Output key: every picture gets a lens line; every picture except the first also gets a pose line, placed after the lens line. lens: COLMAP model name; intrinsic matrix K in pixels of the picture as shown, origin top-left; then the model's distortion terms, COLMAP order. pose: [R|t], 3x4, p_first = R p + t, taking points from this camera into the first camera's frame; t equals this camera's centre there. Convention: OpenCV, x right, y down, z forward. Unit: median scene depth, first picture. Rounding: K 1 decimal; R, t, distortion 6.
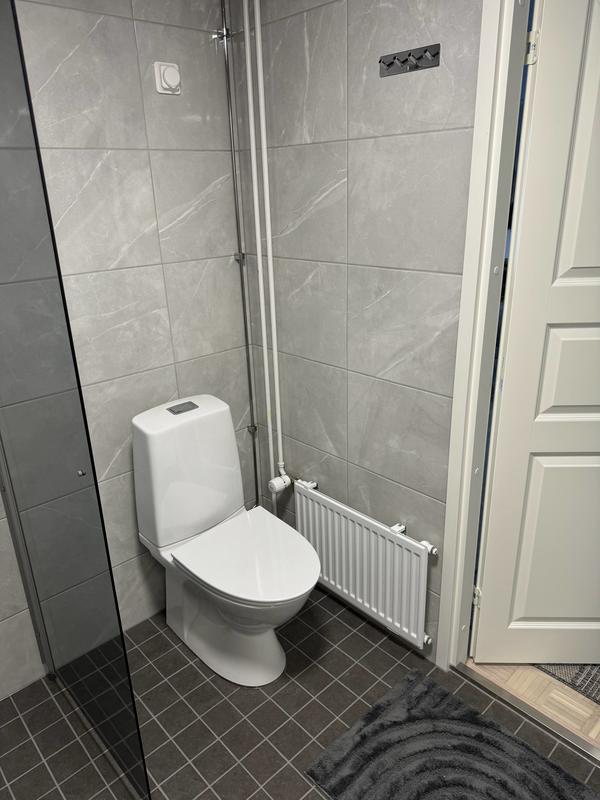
lens RADIAL K [[565.0, 0, 295.8], [0, 565.0, 404.4], [0, 0, 1]] dist [0.096590, -0.139286]
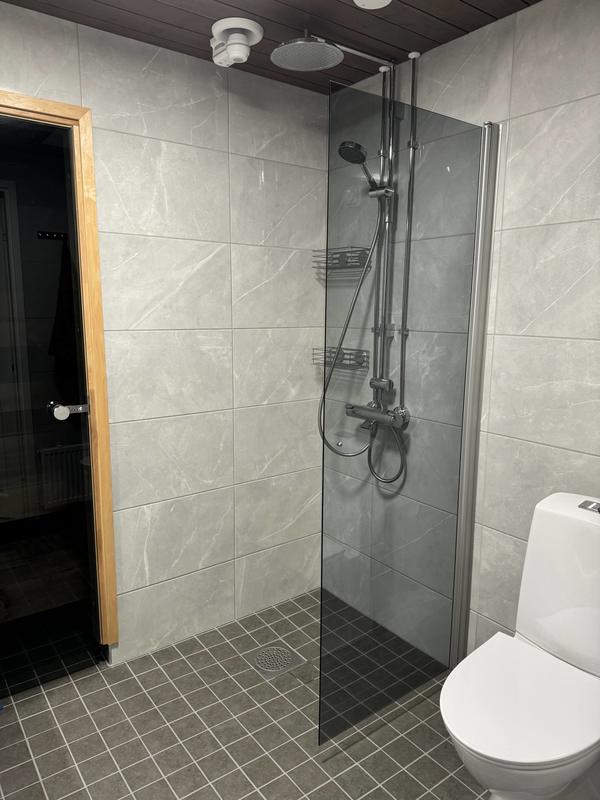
lens RADIAL K [[565.0, 0, 295.8], [0, 565.0, 404.4], [0, 0, 1]] dist [0.096590, -0.139286]
pose [[0.110080, -0.135892, 0.984589, -1.064733], [0.344791, 0.934316, 0.090405, 0.114870], [-0.932203, 0.329526, 0.149704, 0.593258]]
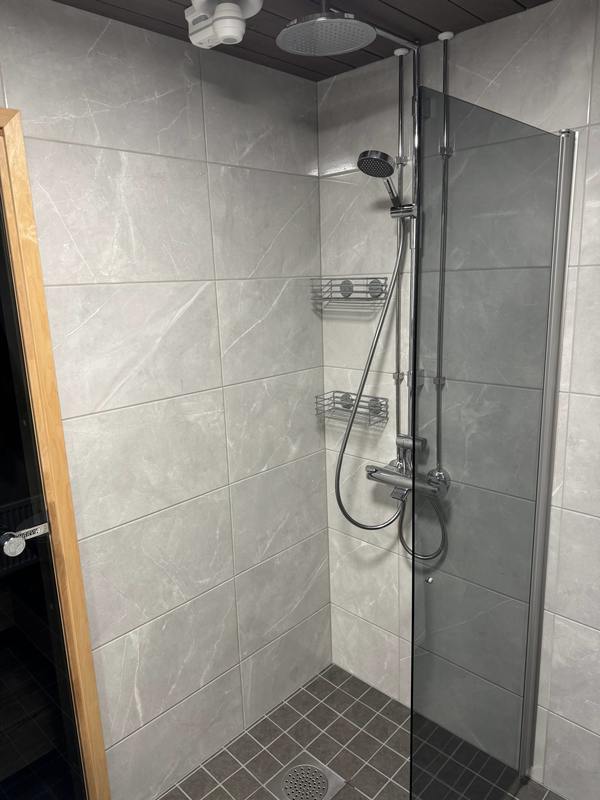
lens RADIAL K [[565.0, 0, 295.8], [0, 565.0, 404.4], [0, 0, 1]] dist [0.096590, -0.139286]
pose [[-0.047954, -0.188623, 0.980878, -0.766987], [0.391413, 0.899921, 0.192191, -0.113708], [-0.918965, 0.393145, 0.030675, 0.737734]]
